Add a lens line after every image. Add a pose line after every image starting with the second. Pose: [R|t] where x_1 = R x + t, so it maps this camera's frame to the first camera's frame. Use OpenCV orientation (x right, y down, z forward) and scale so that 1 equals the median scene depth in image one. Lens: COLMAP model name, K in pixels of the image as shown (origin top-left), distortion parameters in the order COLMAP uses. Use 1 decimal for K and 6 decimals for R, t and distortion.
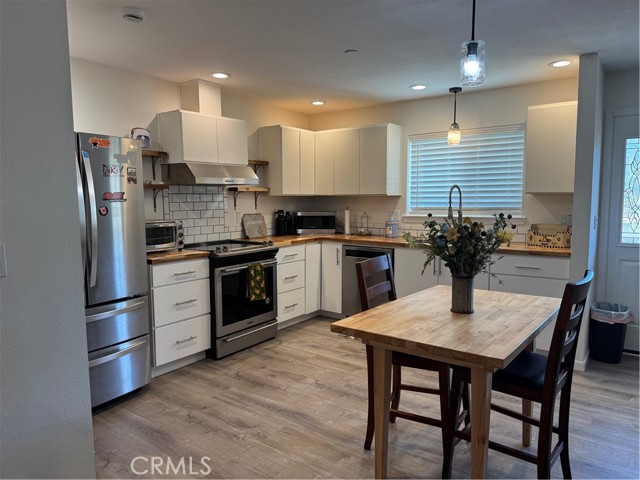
lens RADIAL K [[449.9, 0, 322.0], [0, 449.9, 236.6], [0, 0, 1]] dist [0.074355, -0.102443]
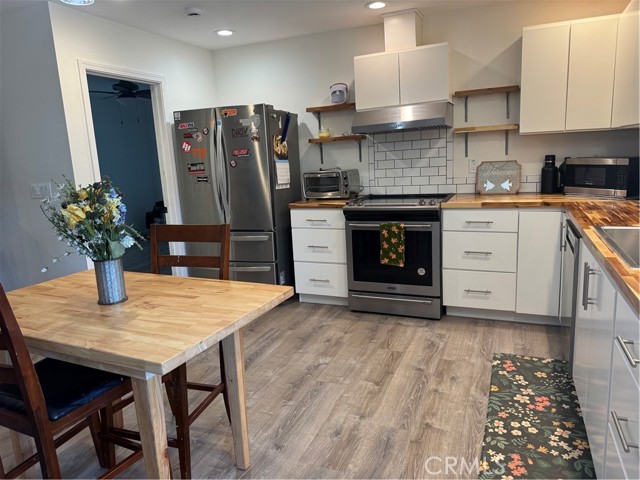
lens RADIAL K [[449.9, 0, 322.0], [0, 449.9, 236.6], [0, 0, 1]] dist [0.074355, -0.102443]
pose [[0.204974, 0.172482, -0.963450, 0.643591], [-0.033370, 0.985009, 0.169243, -0.055335], [0.978198, -0.002540, 0.207657, 0.674640]]
